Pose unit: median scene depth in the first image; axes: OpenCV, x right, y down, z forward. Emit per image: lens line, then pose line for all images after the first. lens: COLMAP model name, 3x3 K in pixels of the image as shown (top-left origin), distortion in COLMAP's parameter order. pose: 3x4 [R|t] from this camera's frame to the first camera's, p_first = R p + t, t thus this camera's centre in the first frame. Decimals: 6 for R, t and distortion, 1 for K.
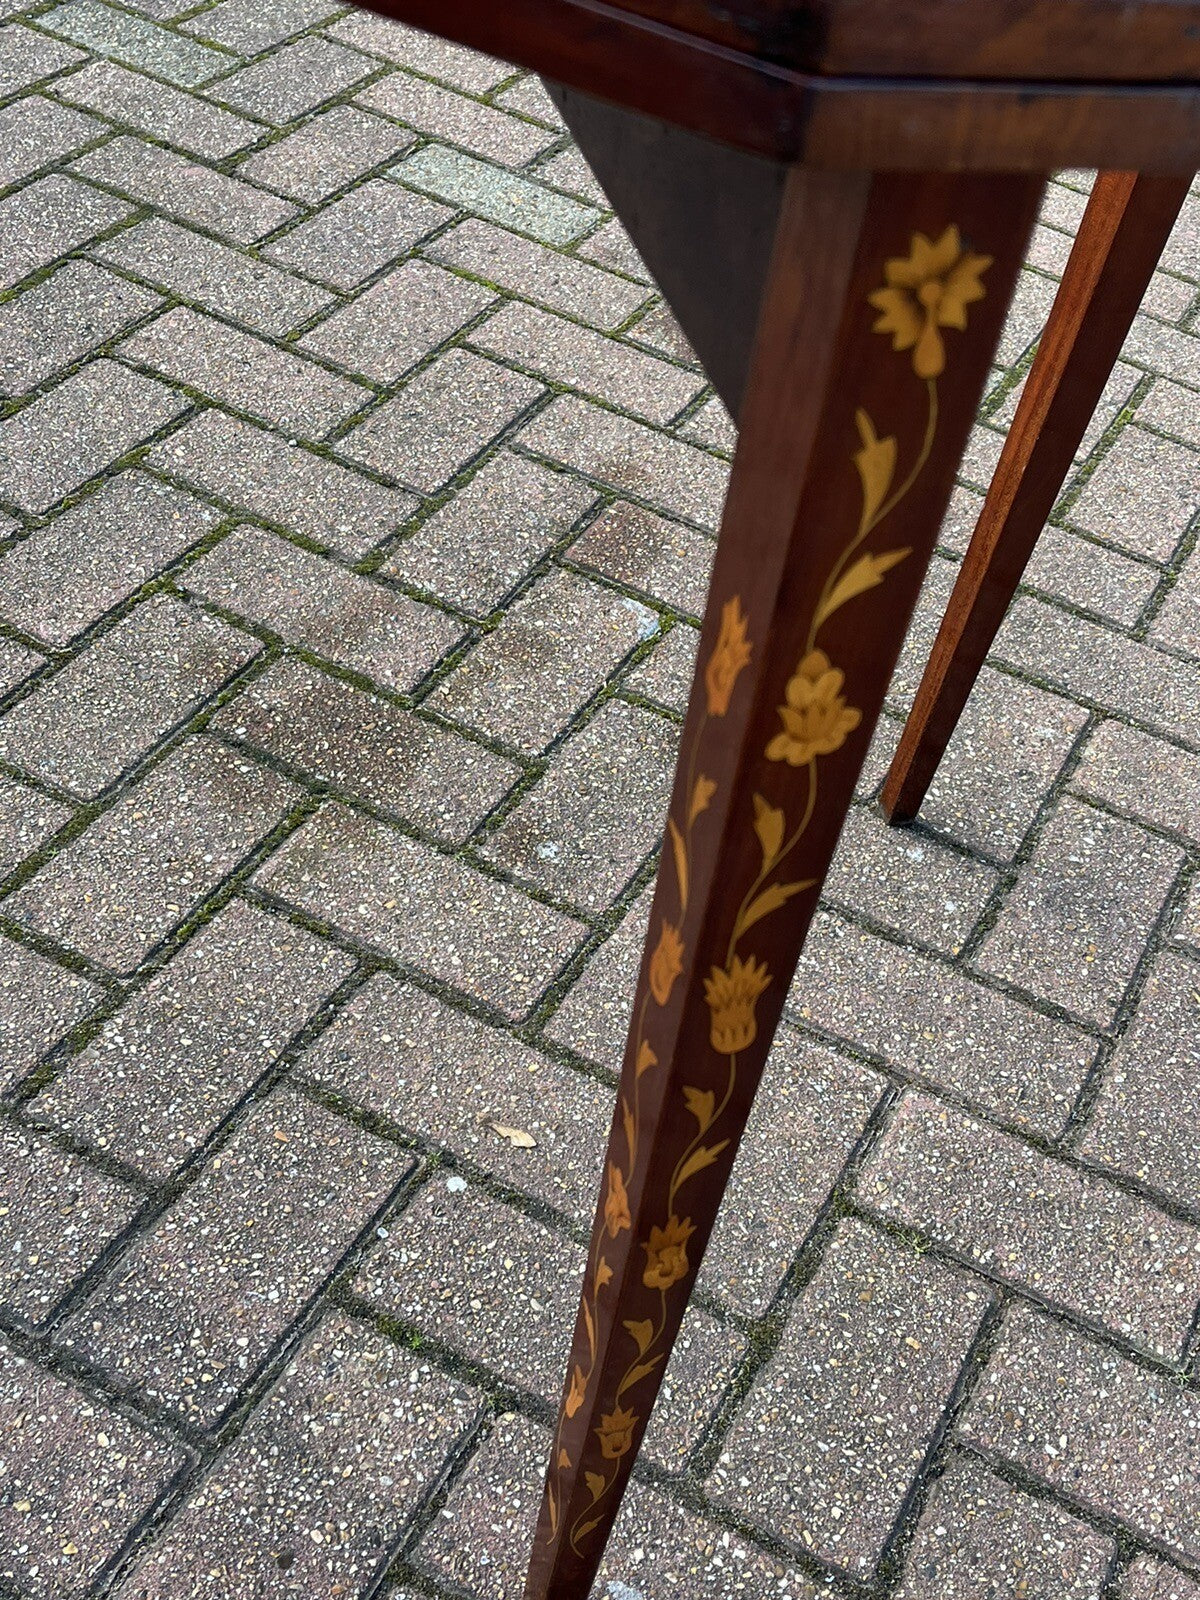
lens RADIAL K [[2023.6, 0, 644.2], [0, 2023.6, 826.0], [0, 0, 1]] dist [0.055689, 0.000000]
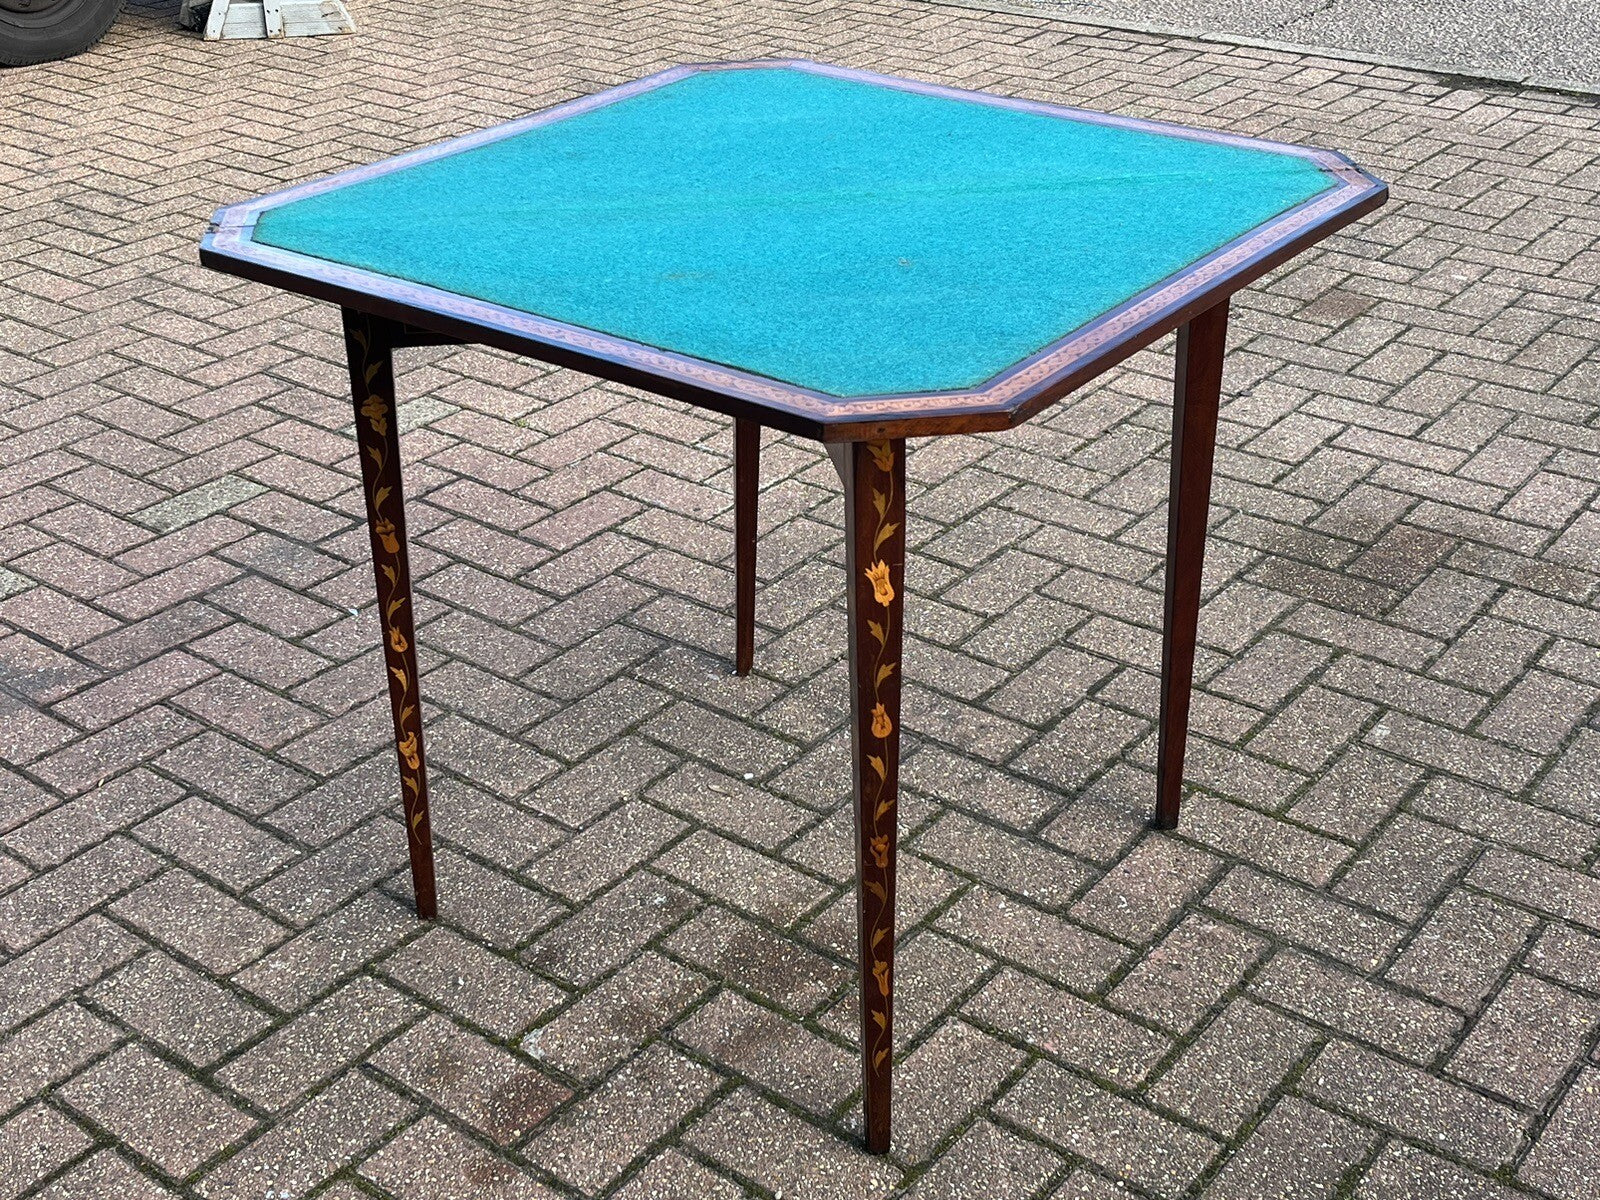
lens RADIAL K [[2023.6, 0, 771.6], [0, 2023.6, 579.4], [0, 0, 1]] dist [0.055689, 0.000000]
pose [[-0.967419, -0.229706, 0.106471, -0.261044], [0.031496, 0.308077, 0.950840, -1.703339], [-0.251214, 0.923214, -0.290804, 1.248169]]
